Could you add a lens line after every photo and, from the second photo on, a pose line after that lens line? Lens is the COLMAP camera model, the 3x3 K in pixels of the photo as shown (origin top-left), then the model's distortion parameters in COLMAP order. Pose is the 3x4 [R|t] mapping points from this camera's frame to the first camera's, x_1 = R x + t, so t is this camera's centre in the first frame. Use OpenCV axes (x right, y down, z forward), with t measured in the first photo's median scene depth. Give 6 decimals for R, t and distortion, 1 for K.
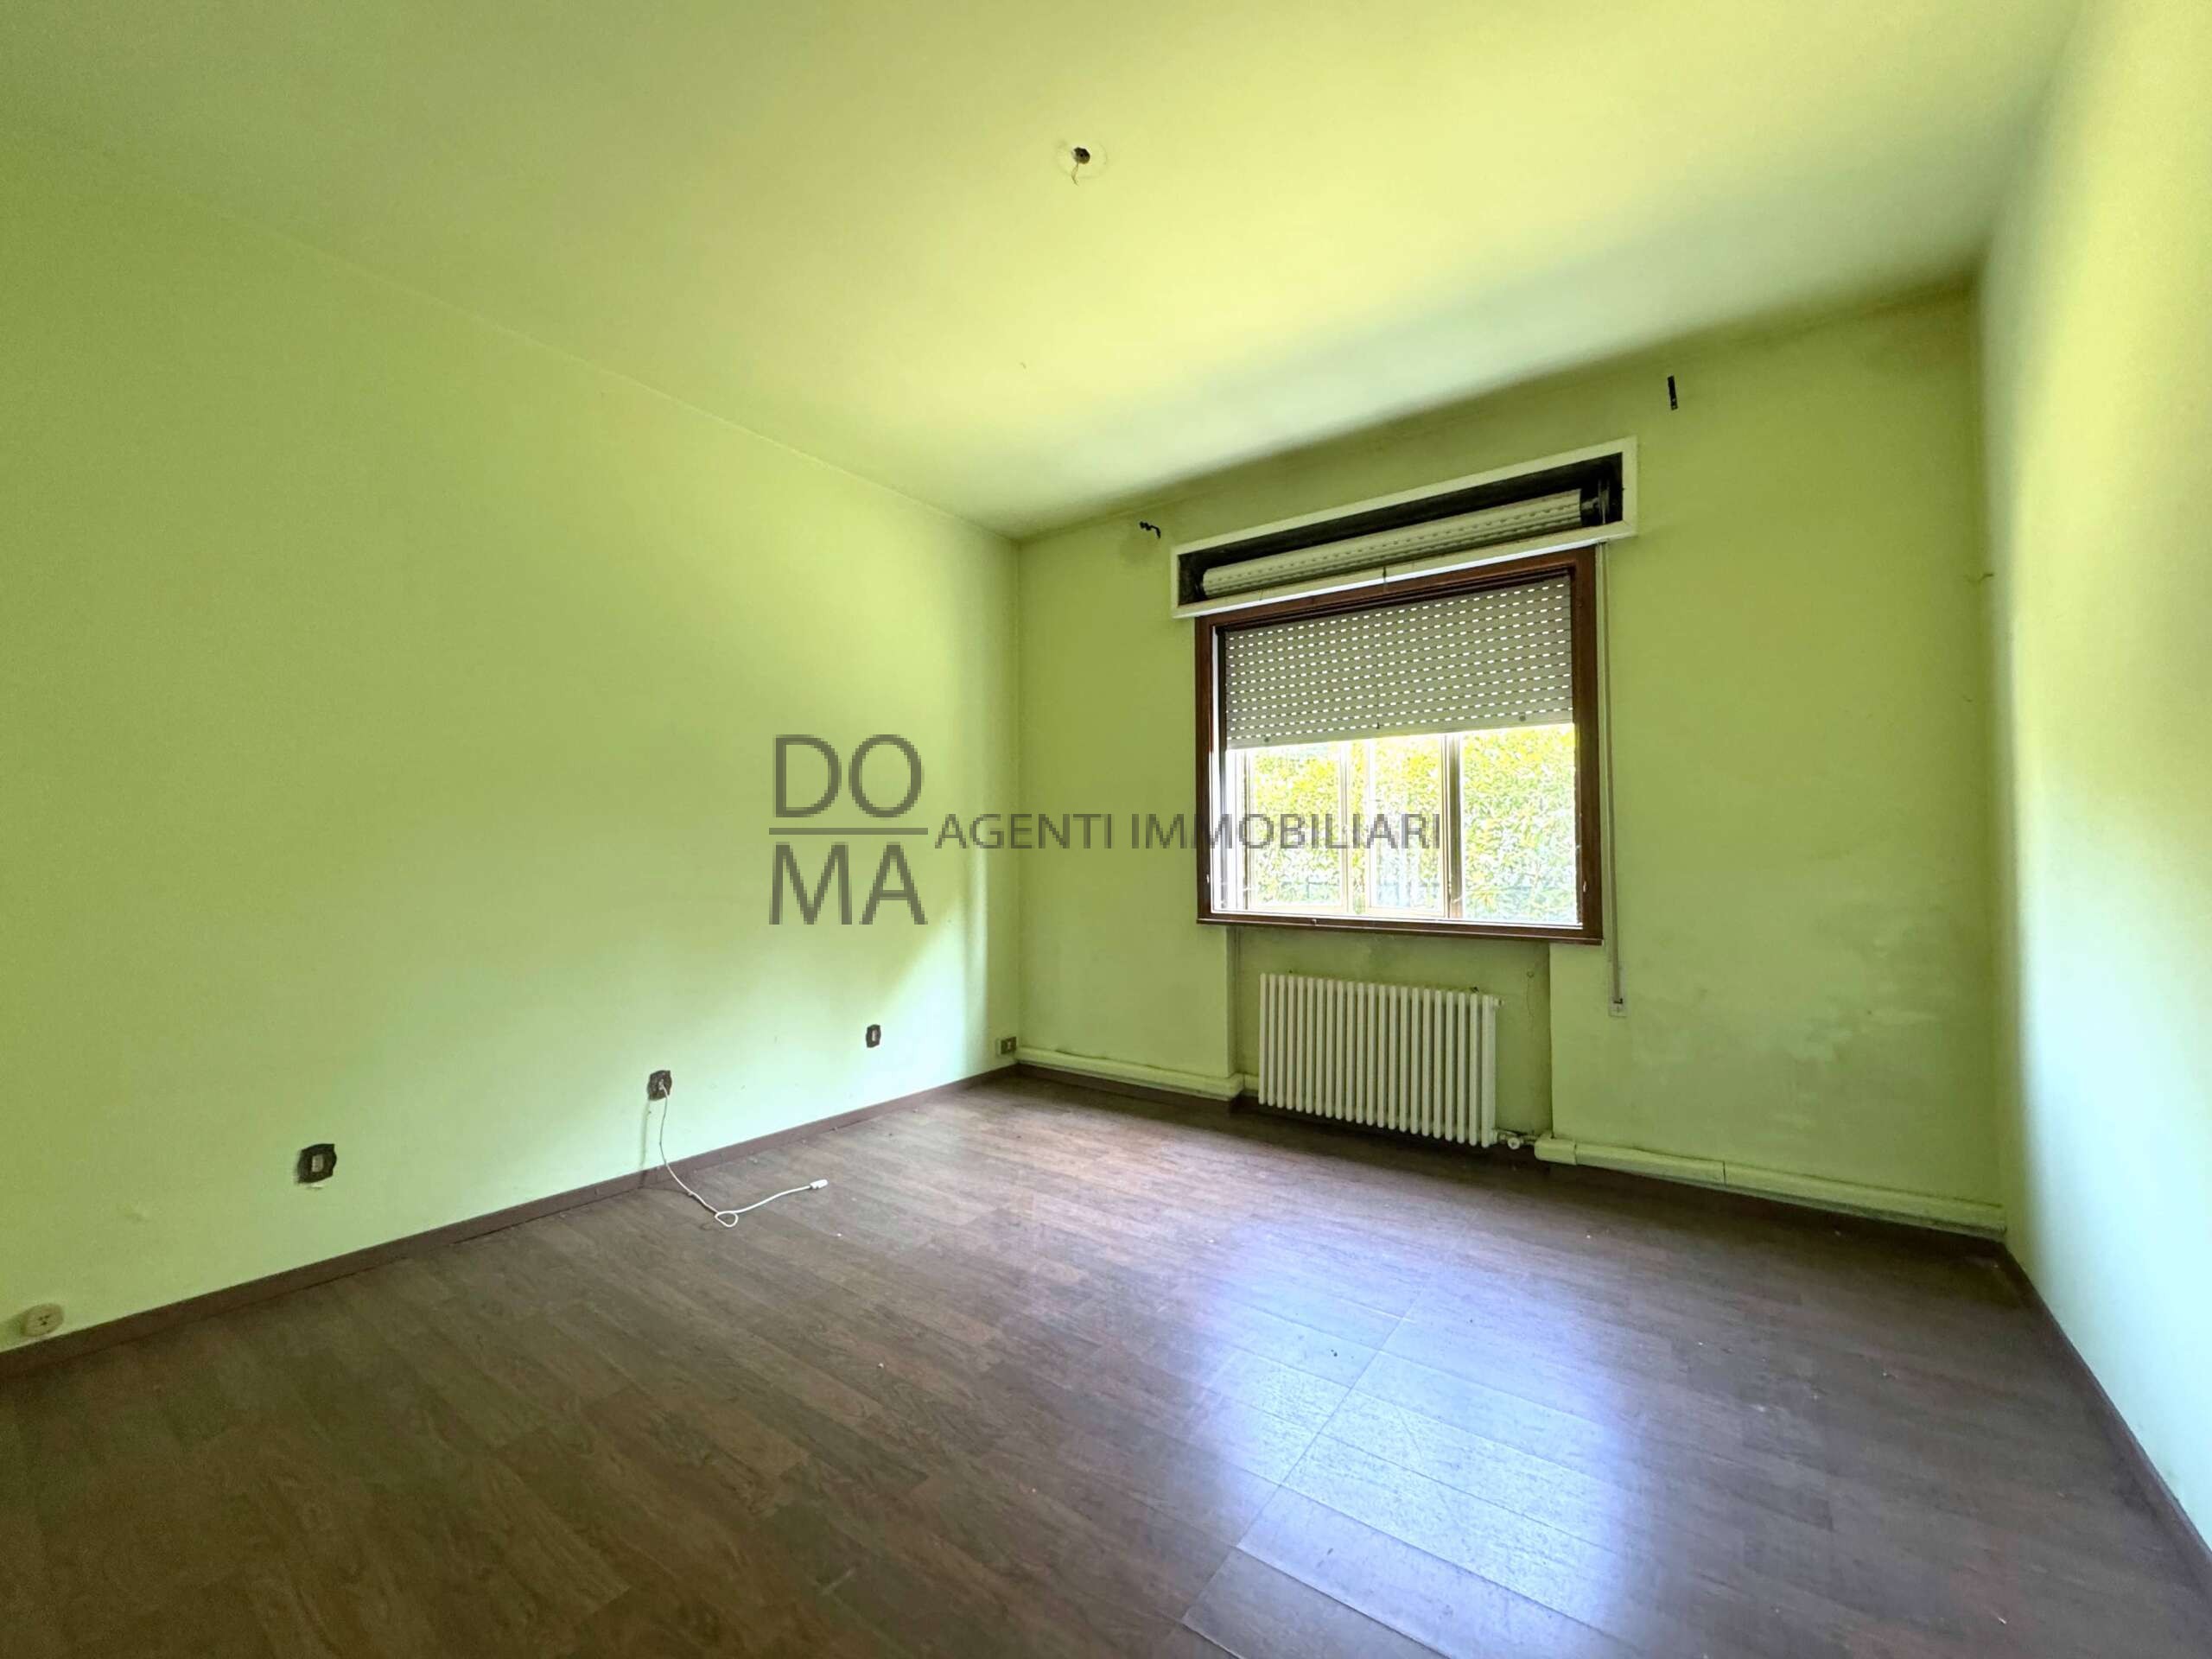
lens RADIAL K [[883.9, 0, 1102.5], [0, 883.9, 836.8], [0, 0, 1]] dist [-0.005452, 0.000652]
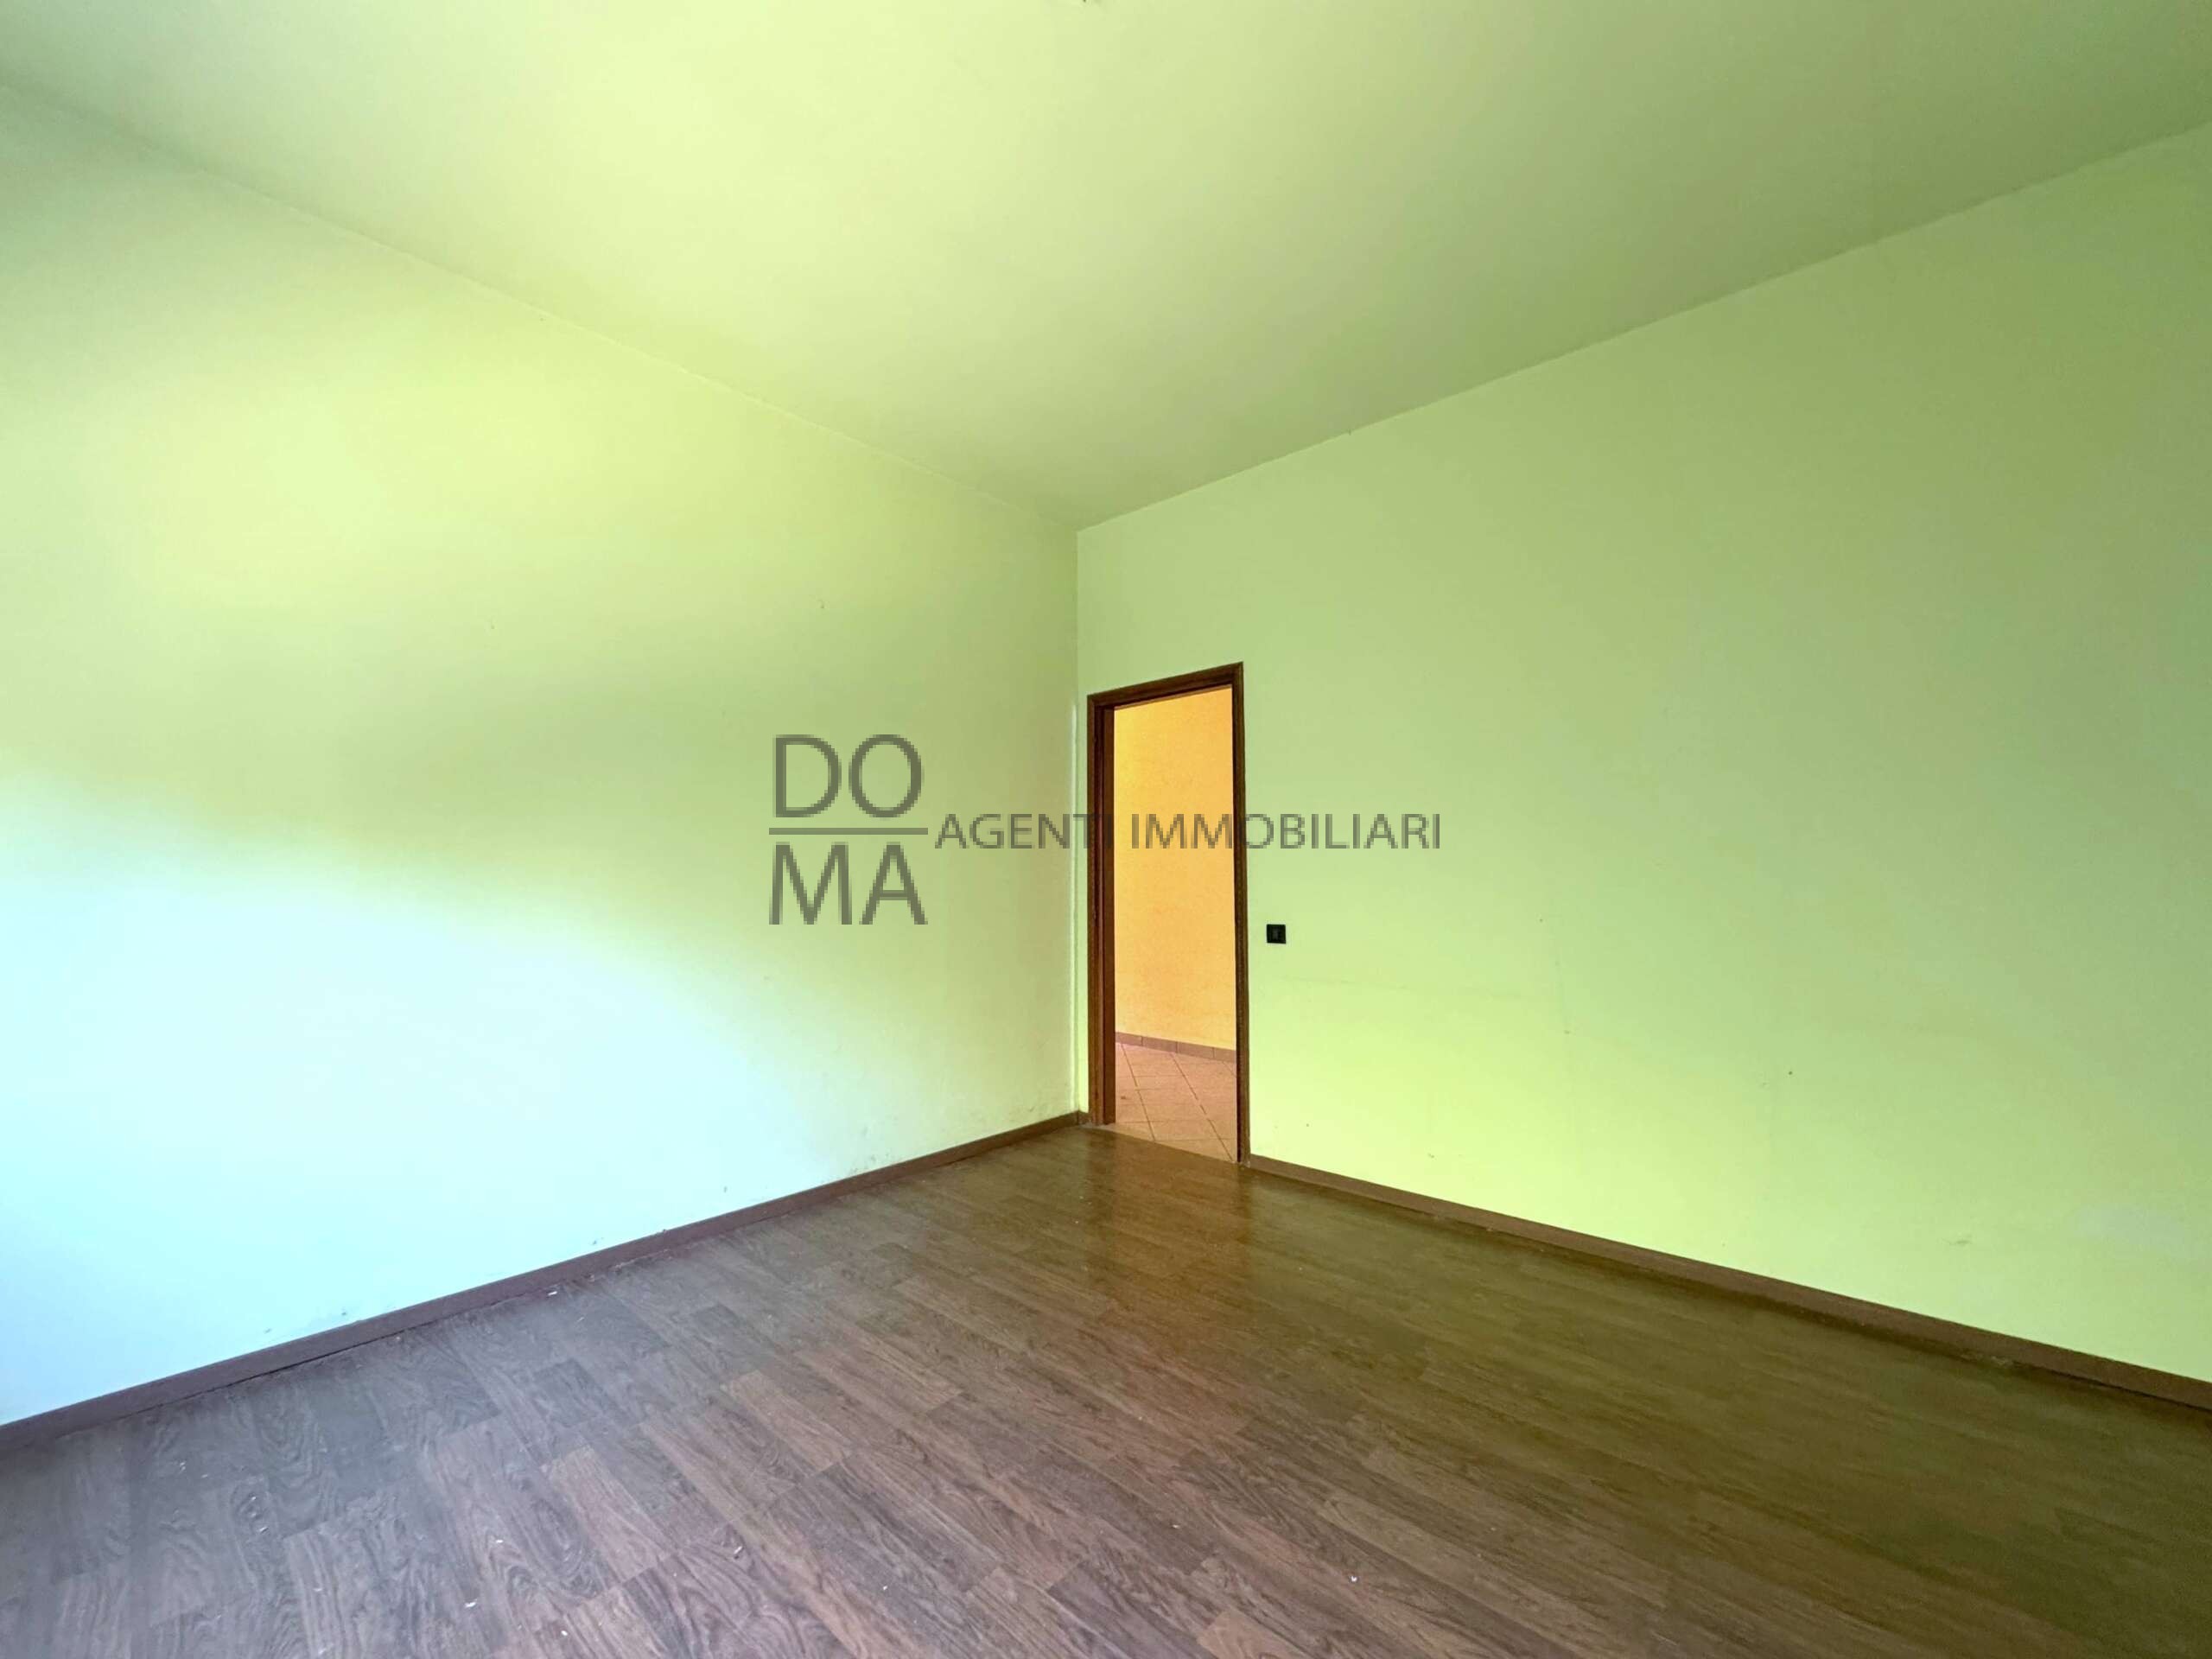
lens RADIAL K [[883.9, 0, 1102.5], [0, 883.9, 836.8], [0, 0, 1]] dist [-0.005452, 0.000652]
pose [[-0.994116, 0.010876, 0.107772, -0.140714], [0.005709, 0.998824, -0.048137, 0.026418], [-0.108169, -0.047238, -0.993010, 1.921747]]
